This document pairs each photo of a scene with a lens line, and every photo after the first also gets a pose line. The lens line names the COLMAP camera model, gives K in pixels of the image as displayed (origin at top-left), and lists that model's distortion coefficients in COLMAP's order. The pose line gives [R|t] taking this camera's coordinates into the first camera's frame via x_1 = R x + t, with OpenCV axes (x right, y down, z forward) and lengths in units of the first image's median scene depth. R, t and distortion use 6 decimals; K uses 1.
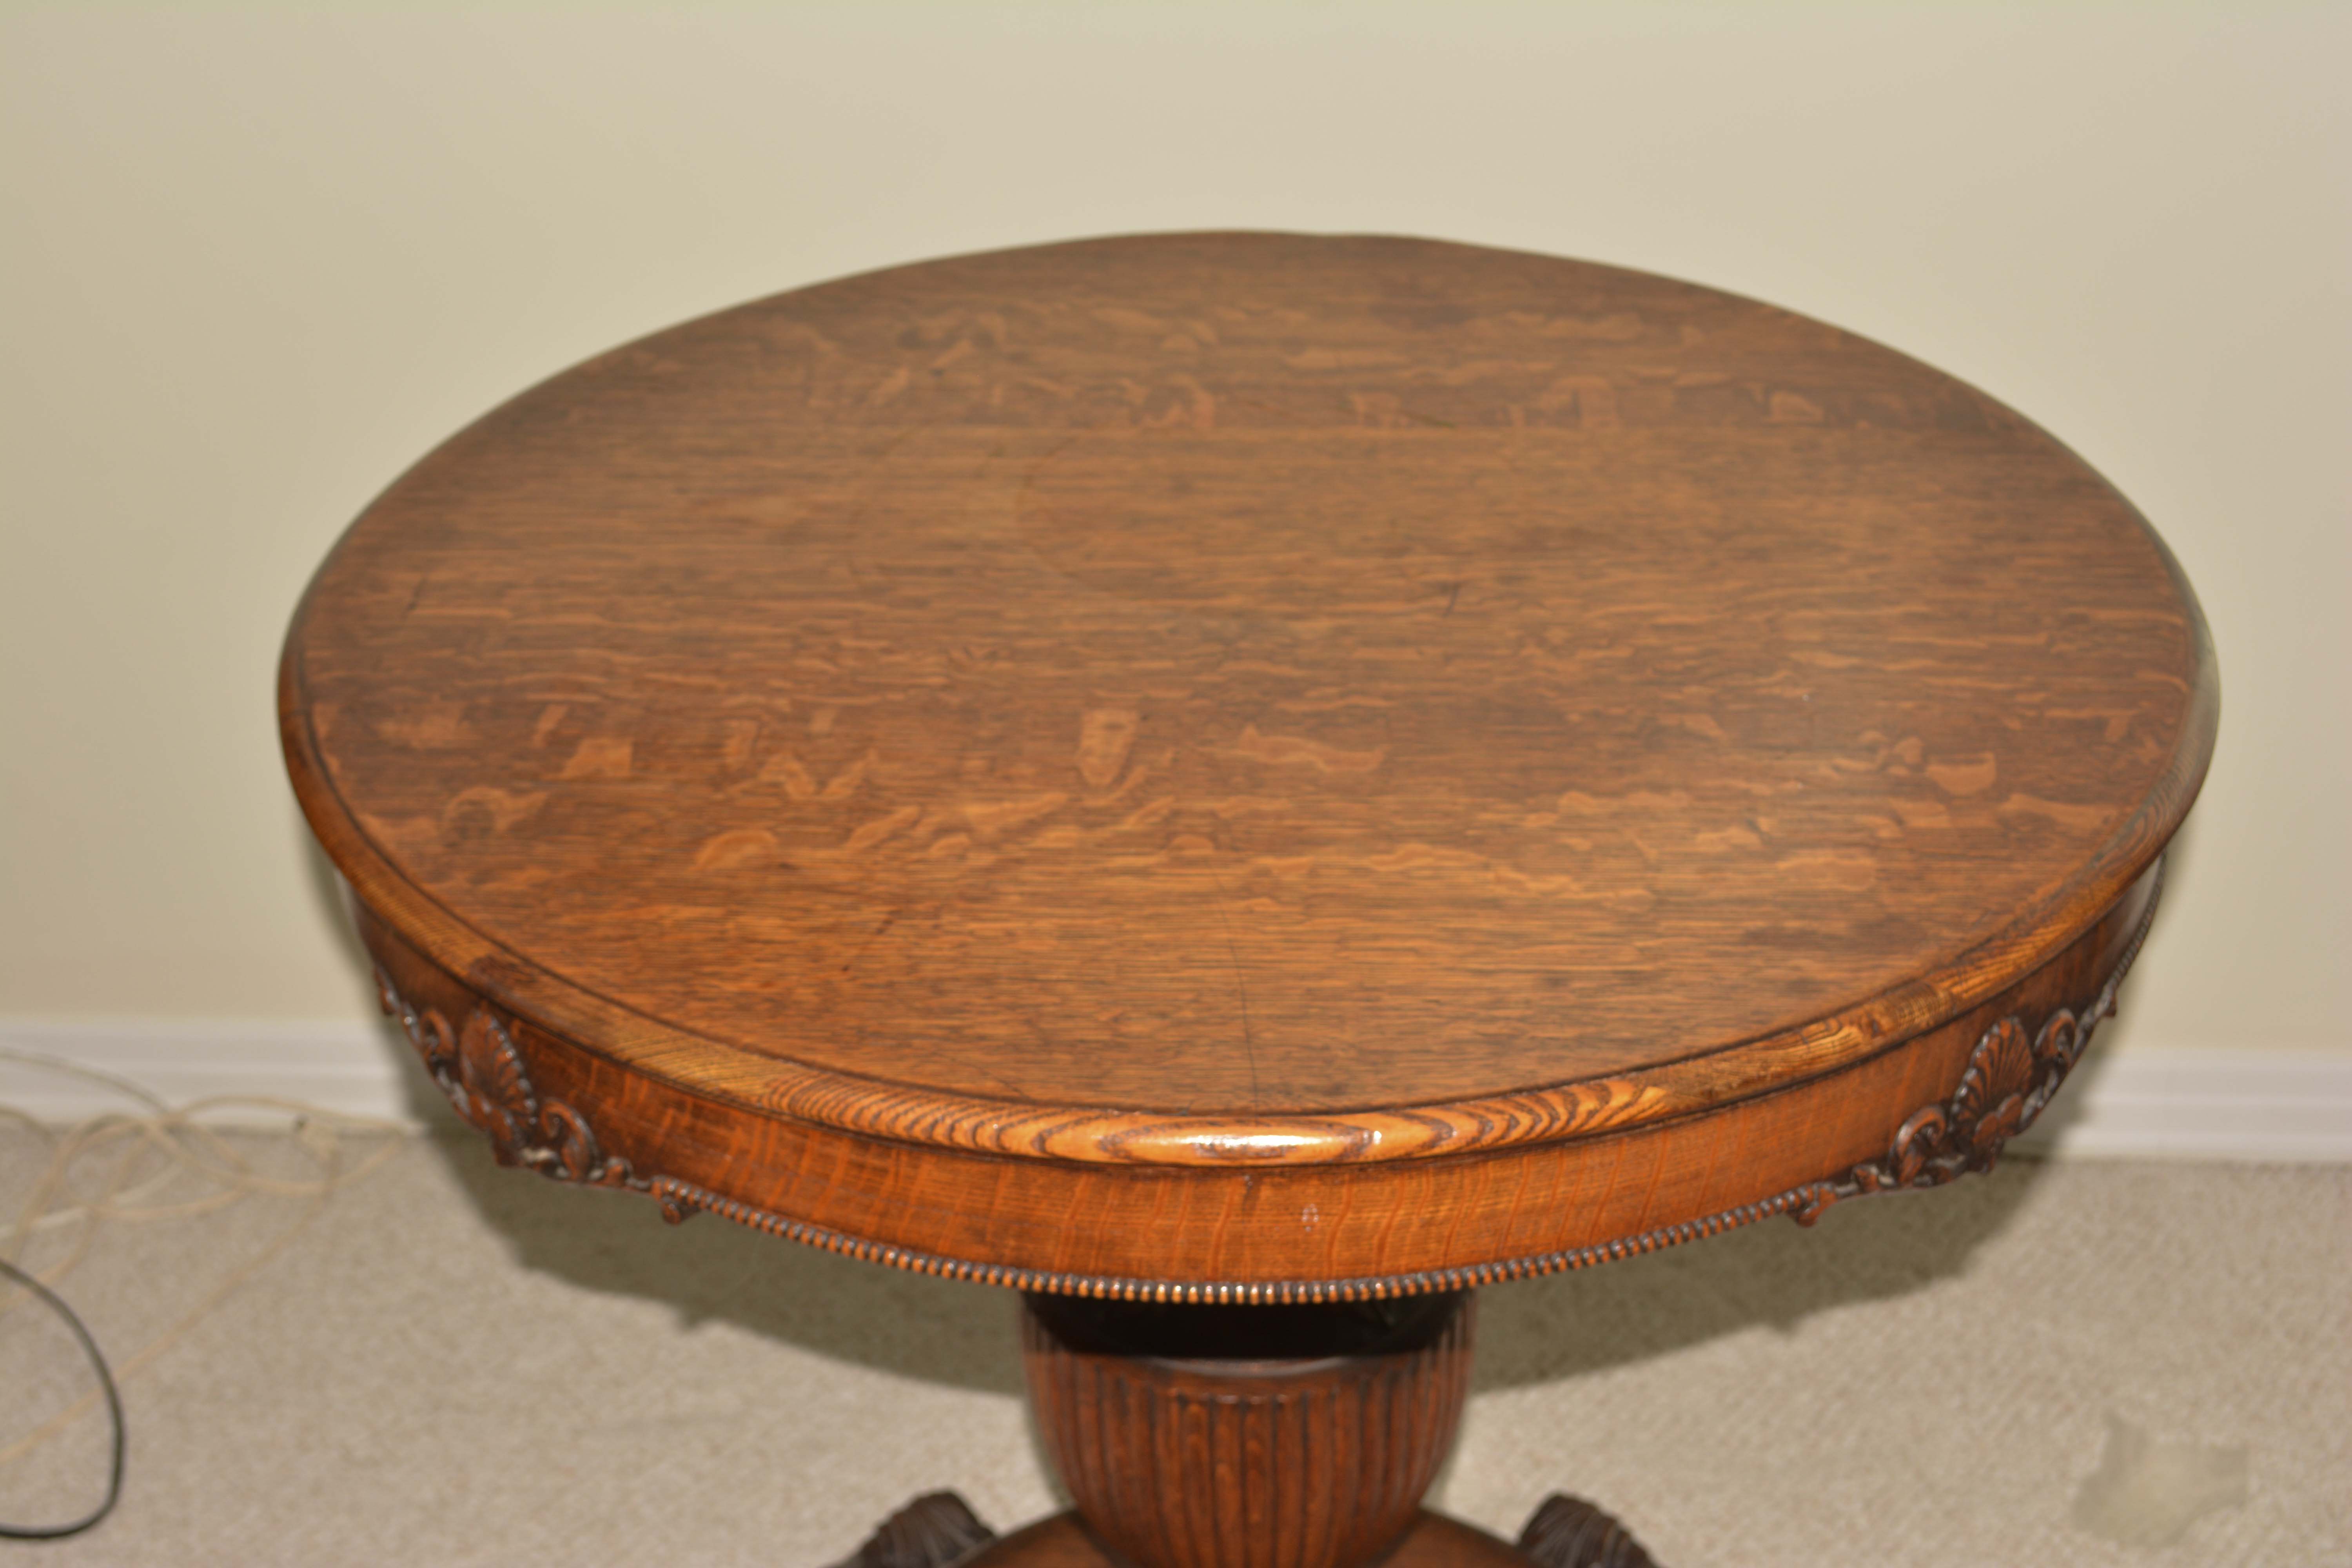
lens RADIAL K [[3444.4, 0, 1163.0], [0, 3444.4, 782.6], [0, 0, 1]] dist [-0.029340, 0.000000]
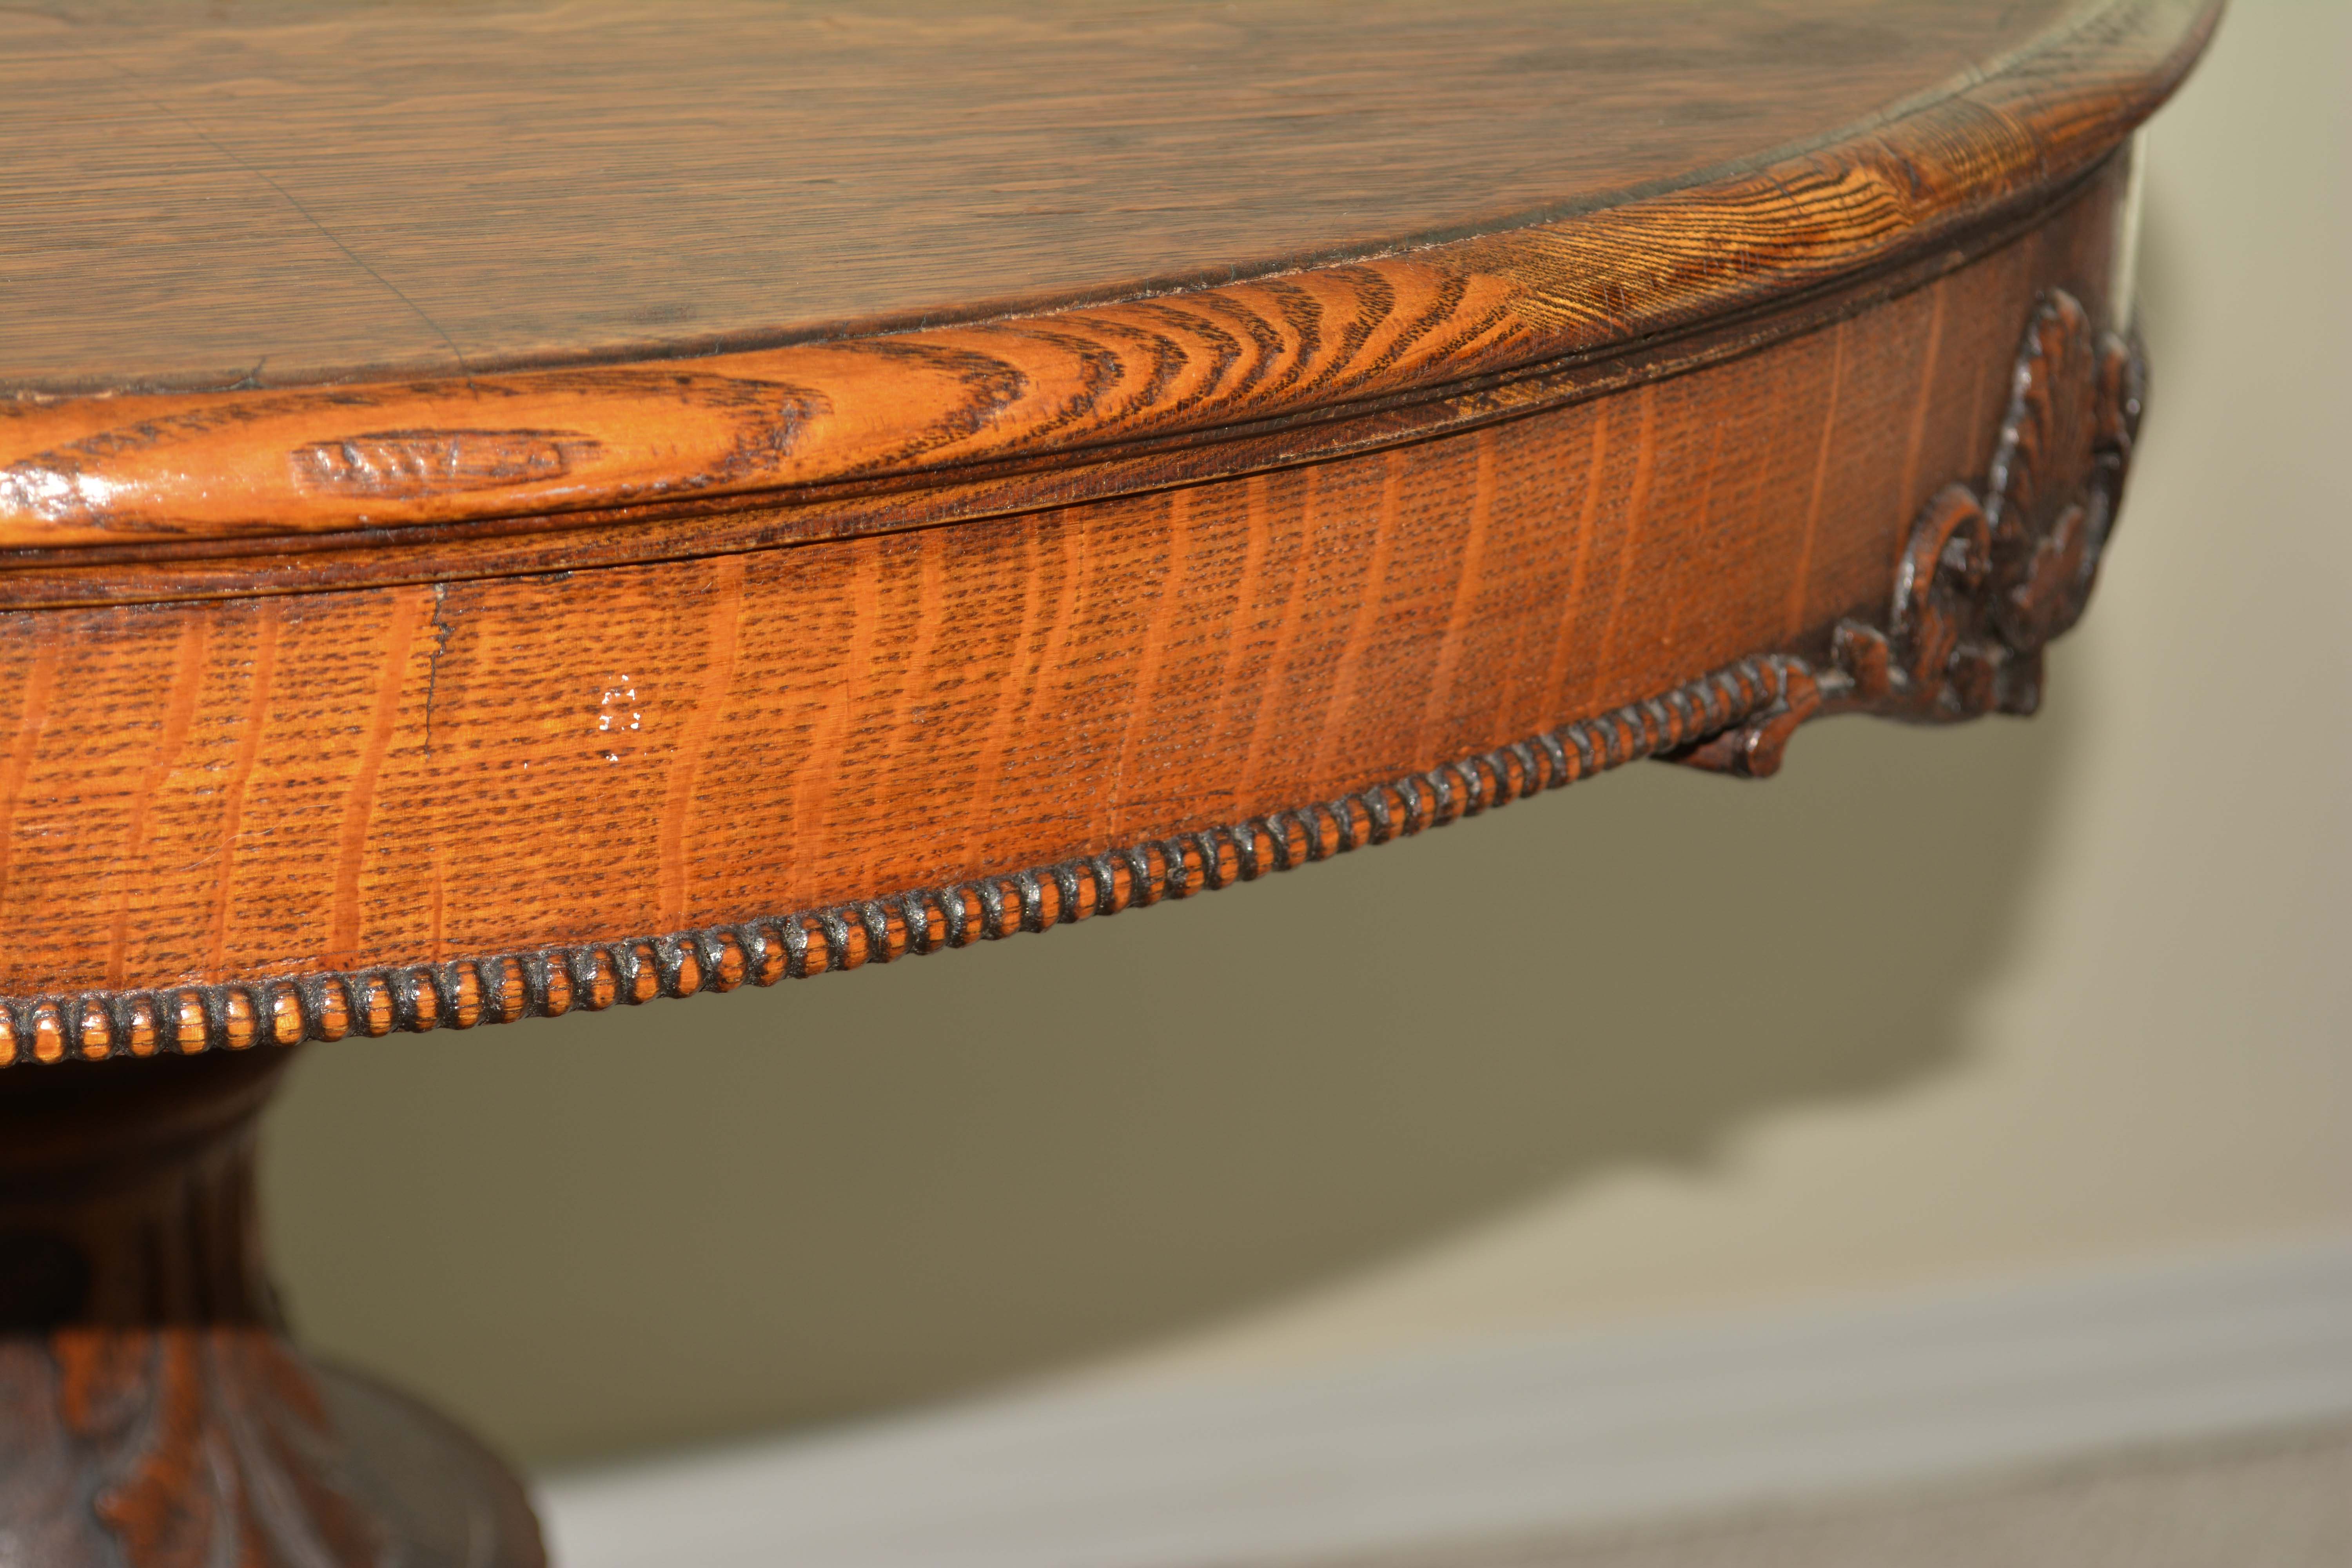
lens RADIAL K [[5236.1, 0, 1175.5], [0, 5236.1, 783.7], [0, 0, 1]] dist [0.032054, 0.000000]
pose [[0.925512, -0.089199, 0.368065, -0.088478], [0.146975, 0.980293, -0.132003, 0.188169], [-0.349037, 0.176266, 0.920382, 0.450278]]
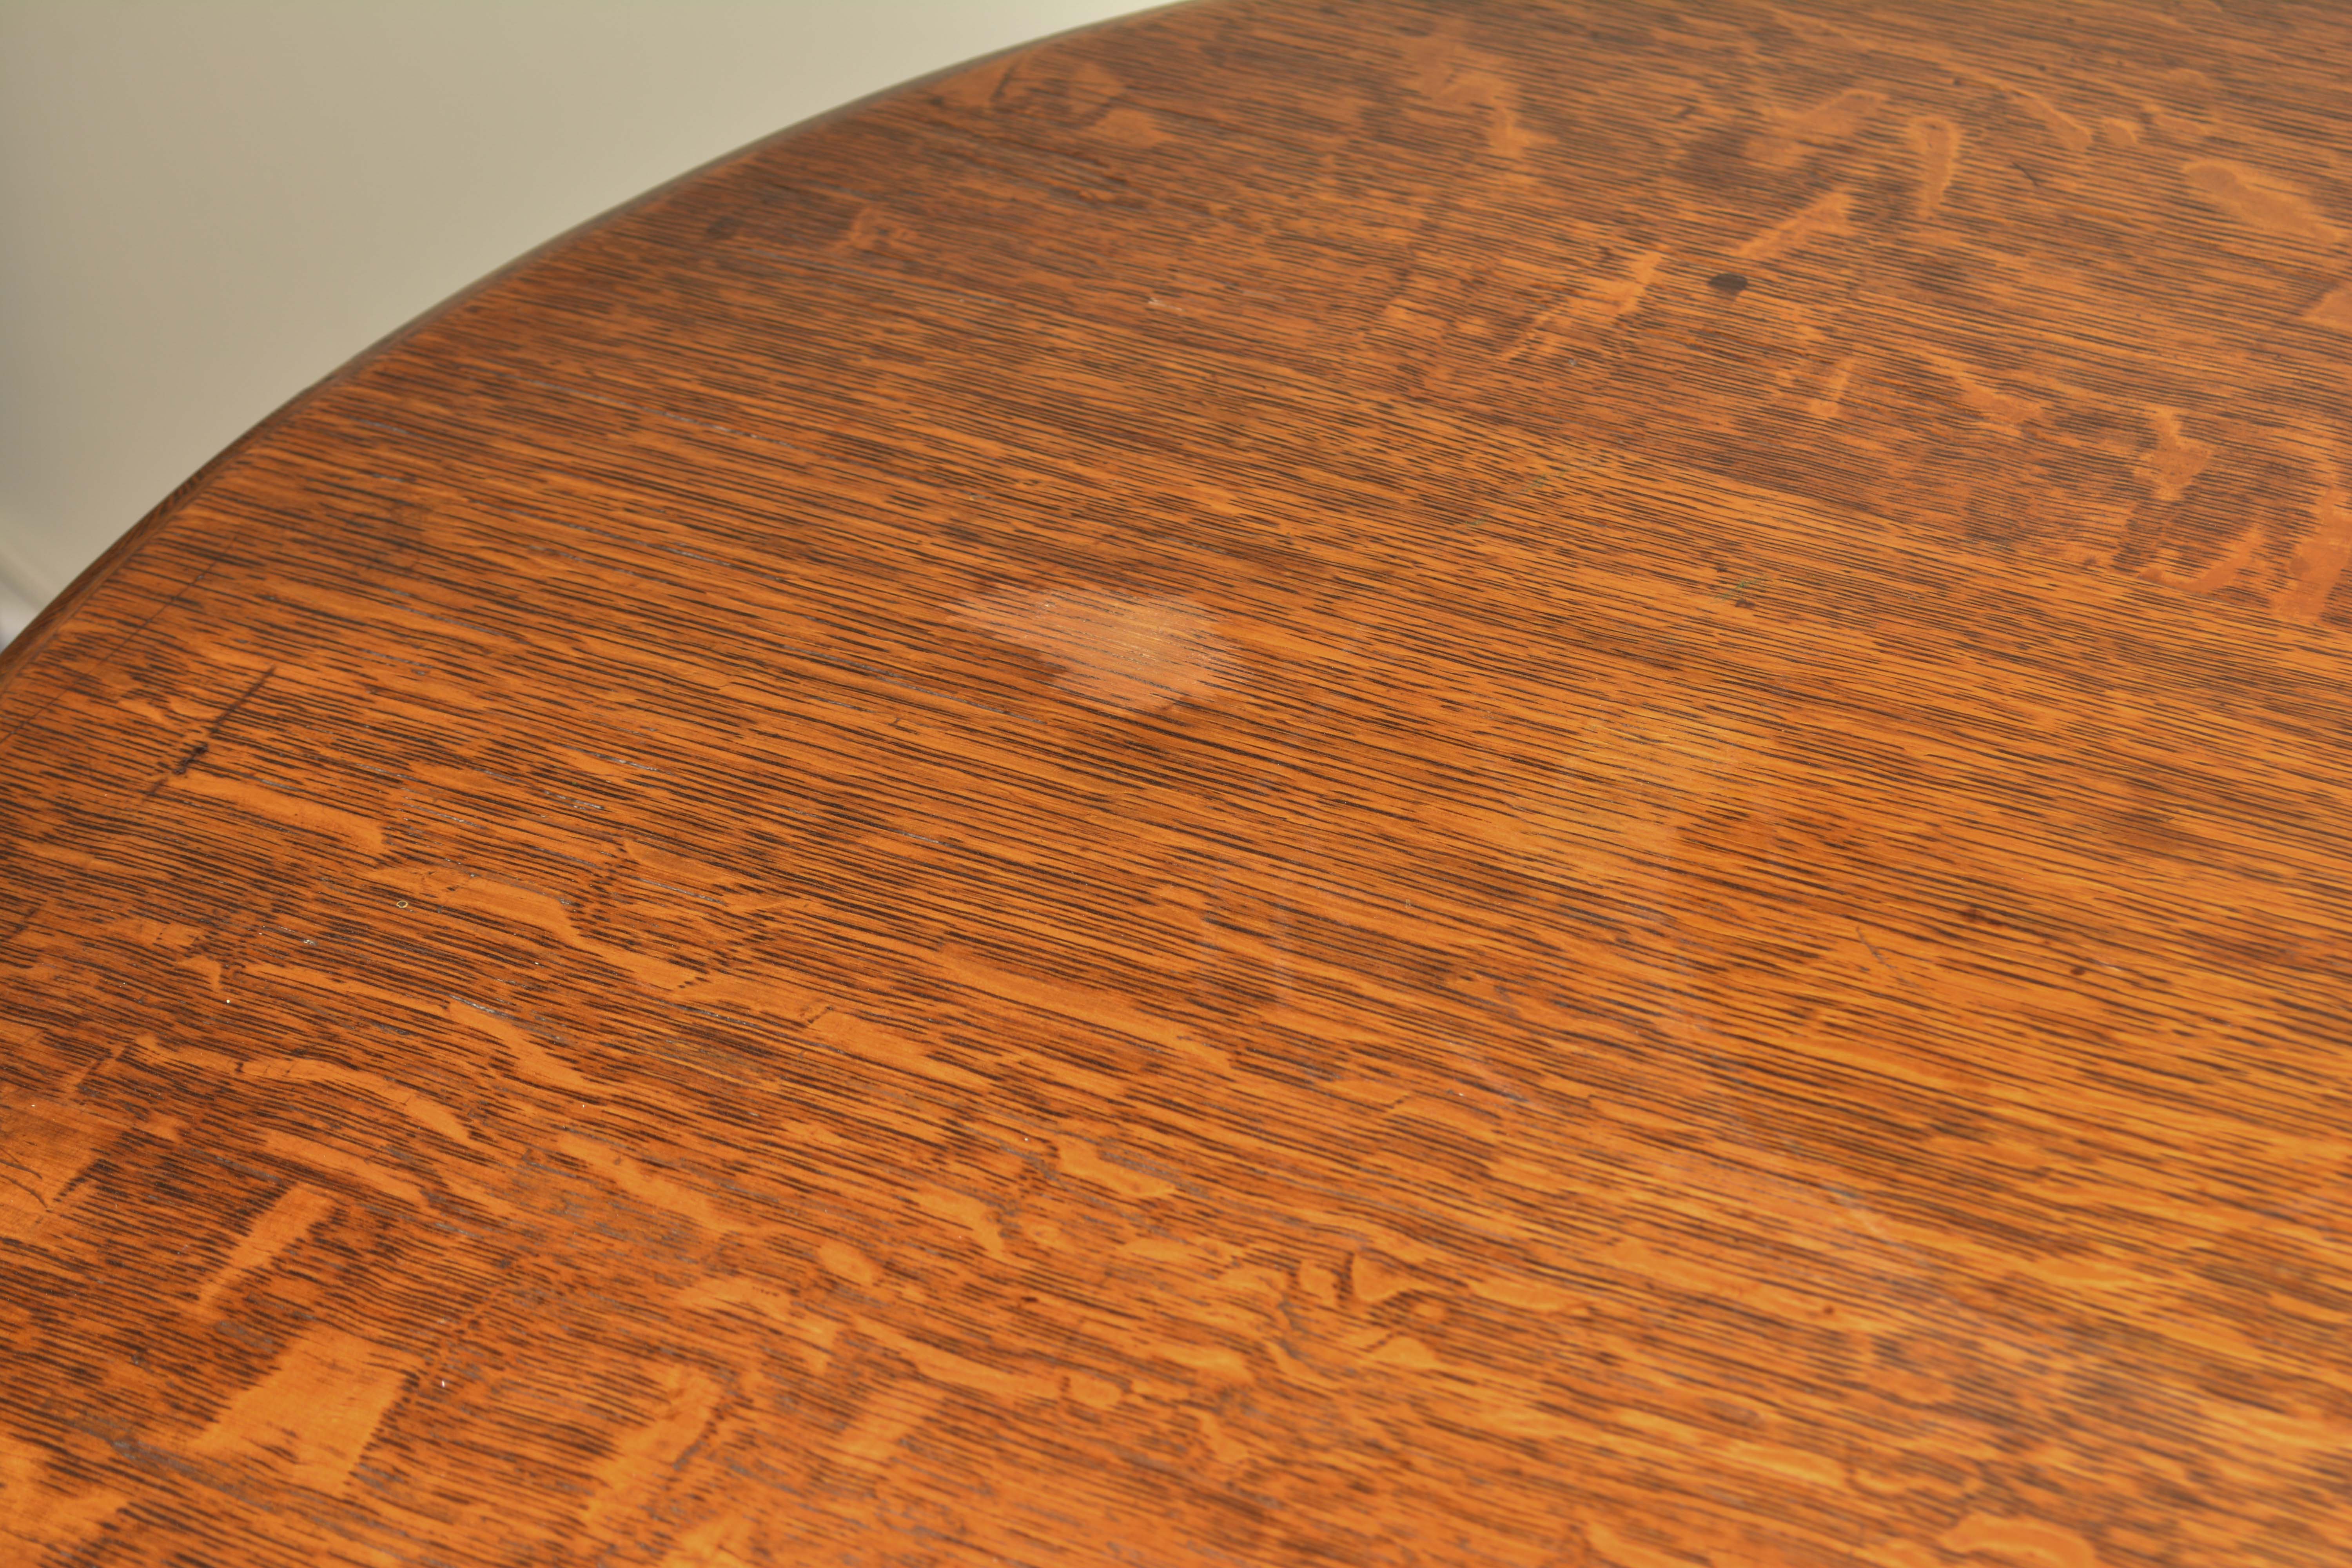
lens RADIAL K [[5236.1, 0, 1174.3], [0, 5236.1, 794.2], [0, 0, 1]] dist [0.032054, 0.000000]
pose [[0.922706, 0.240794, -0.301052, 0.096448], [-0.183733, 0.961215, 0.205690, -0.225107], [0.338905, -0.134478, 0.931160, 0.497958]]
